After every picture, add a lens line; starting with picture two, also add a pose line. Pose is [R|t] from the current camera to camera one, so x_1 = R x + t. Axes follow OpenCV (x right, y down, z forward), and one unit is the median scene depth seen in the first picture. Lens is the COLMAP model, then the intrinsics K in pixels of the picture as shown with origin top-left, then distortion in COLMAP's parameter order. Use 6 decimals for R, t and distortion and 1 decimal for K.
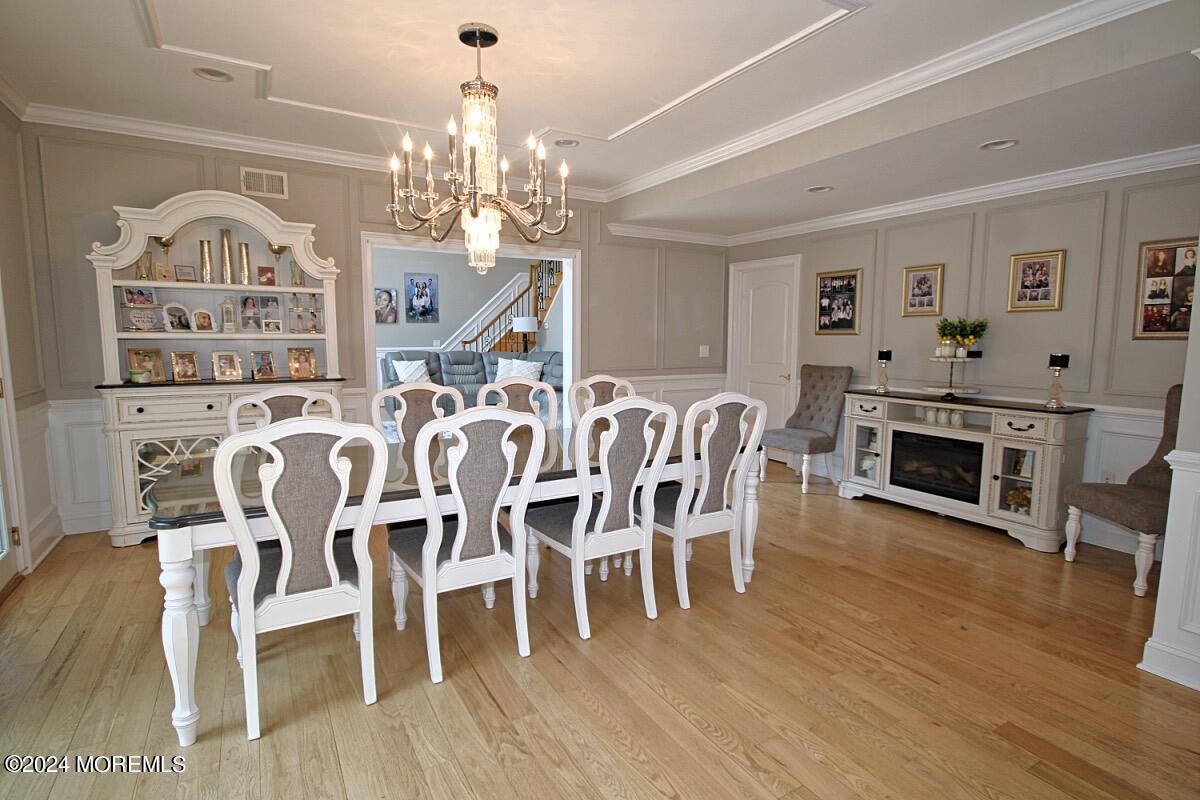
lens RADIAL K [[592.6, 0, 600.3], [0, 592.6, 399.5], [0, 0, 1]] dist [-0.000391, -0.000066]
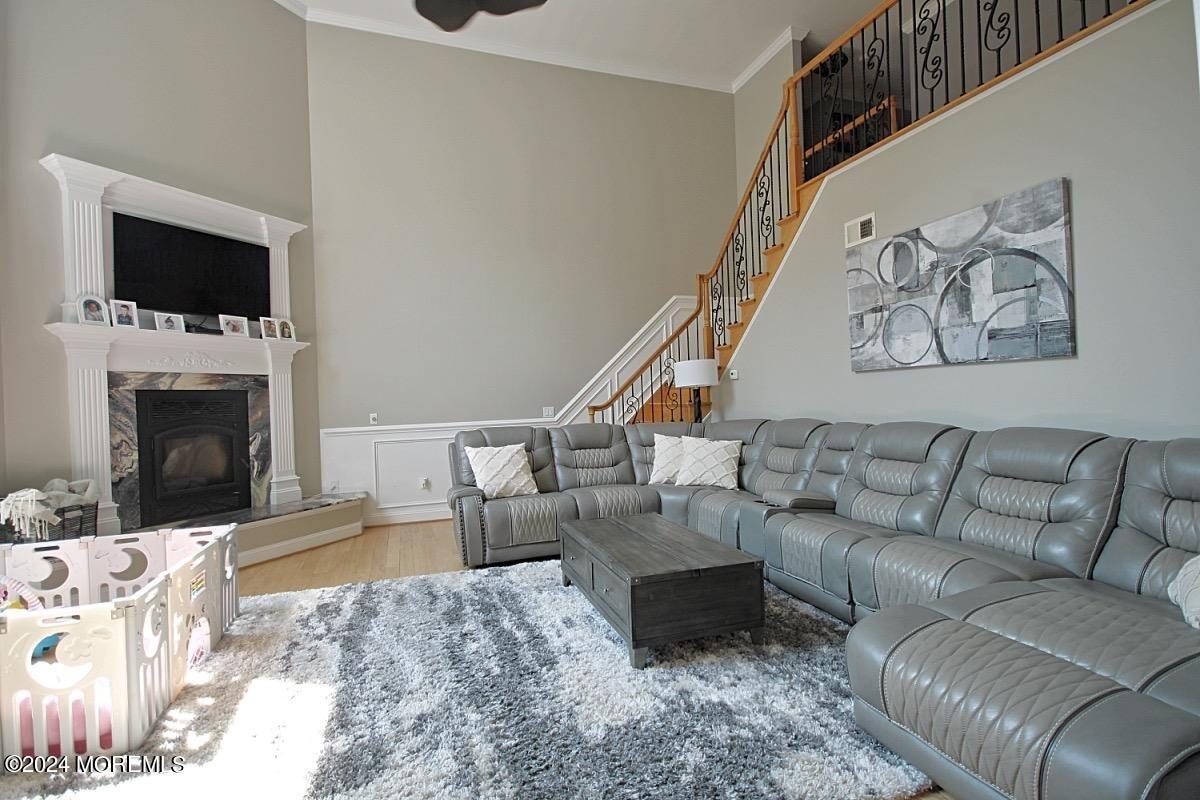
lens RADIAL K [[592.6, 0, 600.3], [0, 592.6, 399.5], [0, 0, 1]] dist [-0.000391, -0.000066]
pose [[0.977120, -0.047059, -0.207419, -0.099962], [0.023474, 0.993119, -0.114736, -0.038096], [0.211391, 0.107241, 0.971500, 0.429093]]
